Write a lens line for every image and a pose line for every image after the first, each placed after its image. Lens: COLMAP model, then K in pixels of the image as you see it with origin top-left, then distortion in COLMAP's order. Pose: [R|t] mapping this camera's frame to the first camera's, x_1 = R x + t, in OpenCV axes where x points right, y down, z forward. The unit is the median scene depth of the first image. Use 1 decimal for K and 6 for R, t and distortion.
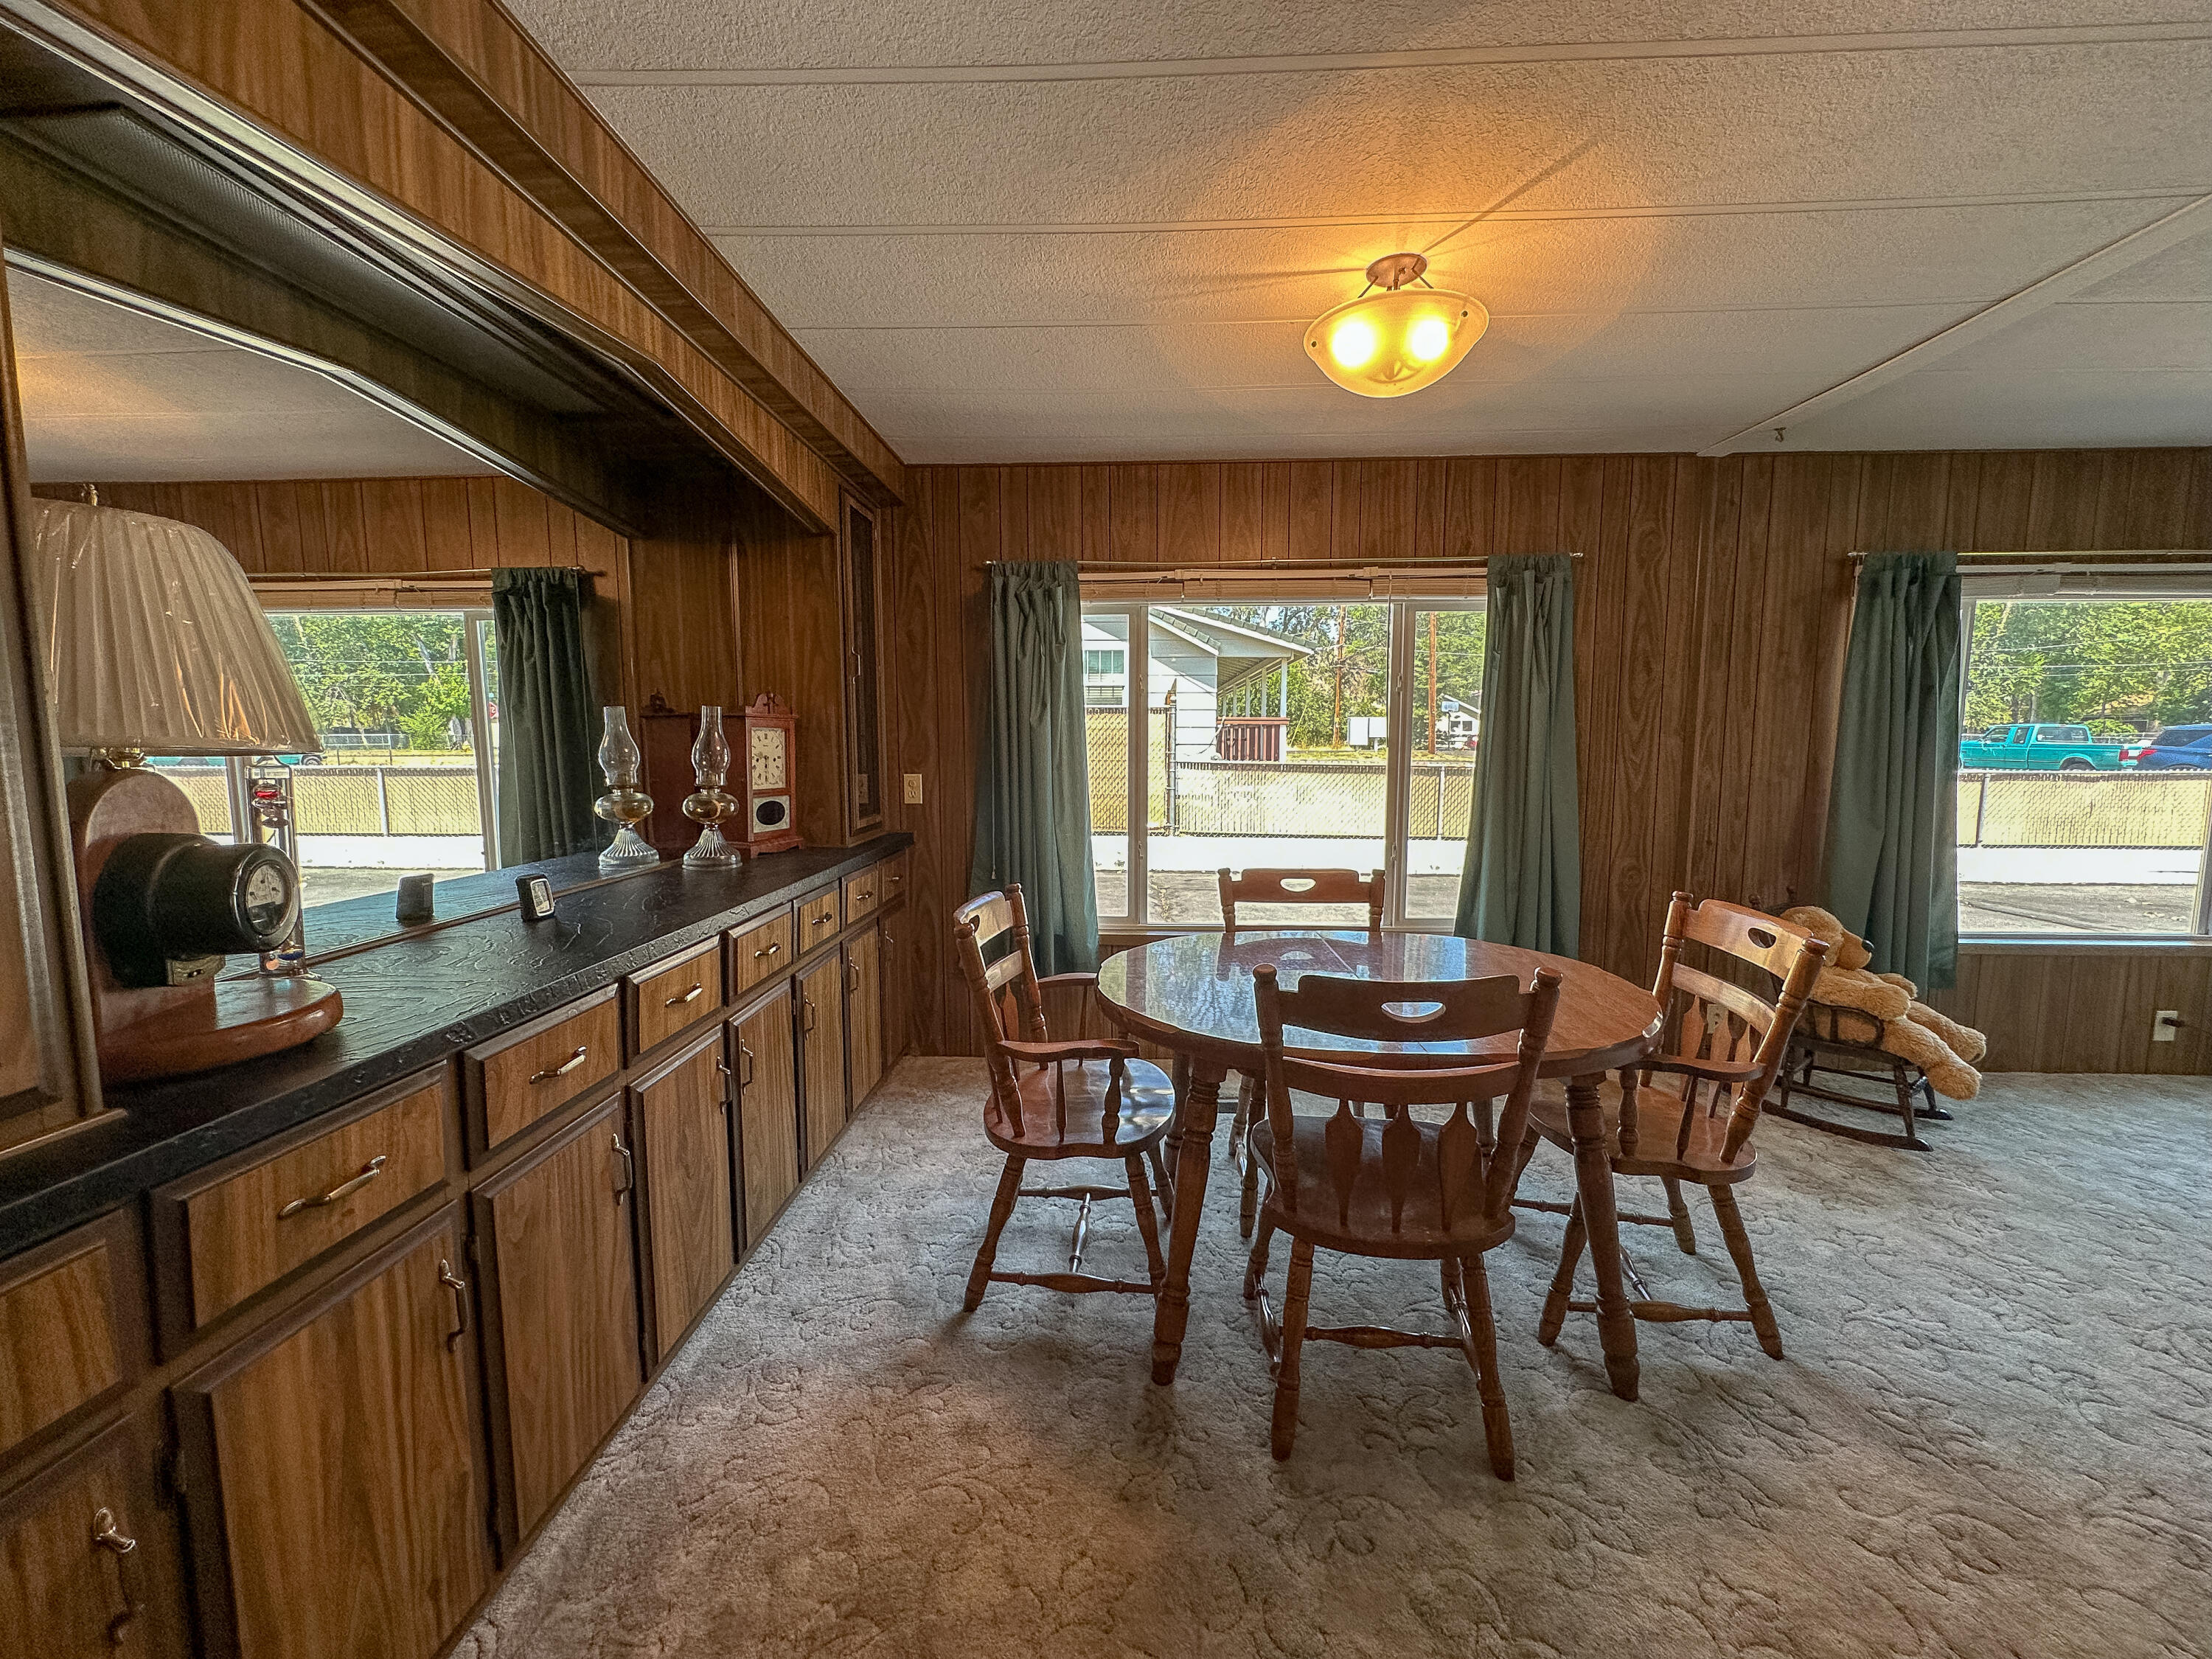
lens RADIAL K [[897.4, 0, 1106.0], [0, 897.4, 829.5], [0, 0, 1]] dist [0.000353, 0.000166]
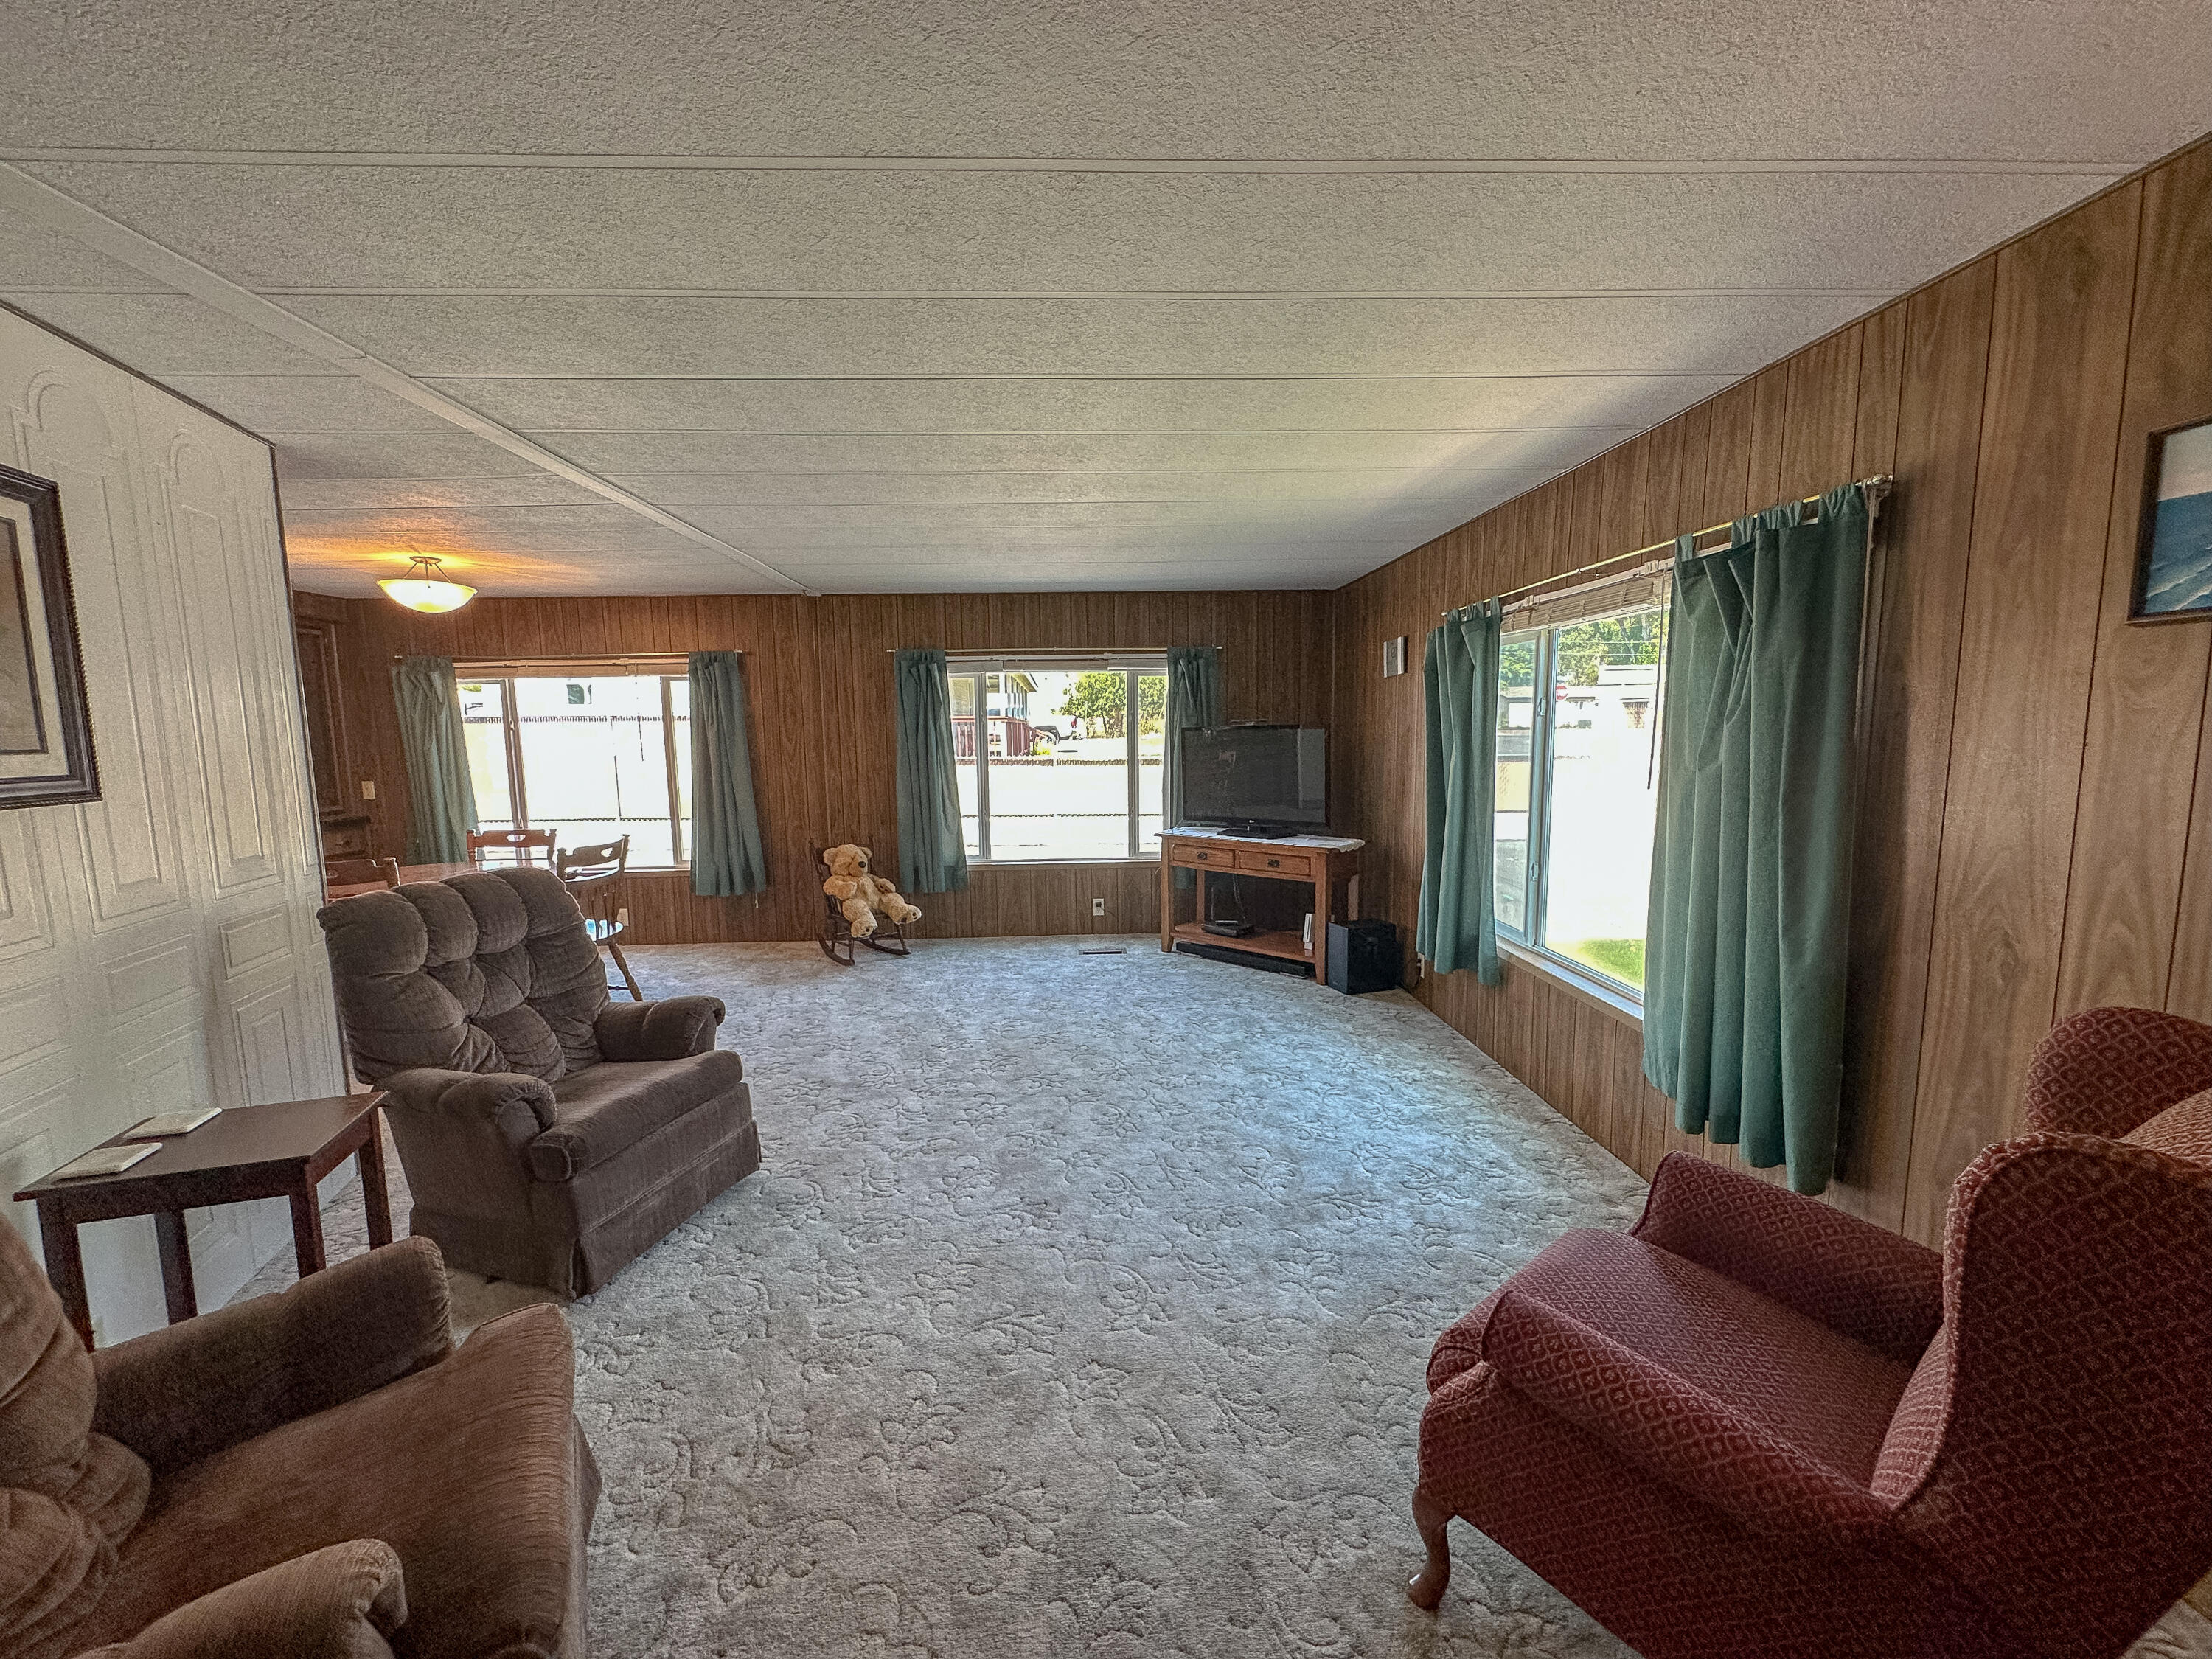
lens RADIAL K [[897.4, 0, 1106.0], [0, 897.4, 829.5], [0, 0, 1]] dist [0.000353, 0.000166]
pose [[0.996136, -0.024030, 0.084475, 1.062344], [0.024313, 0.999702, -0.002320, 0.067995], [-0.084394, 0.004365, 0.996423, -0.815937]]
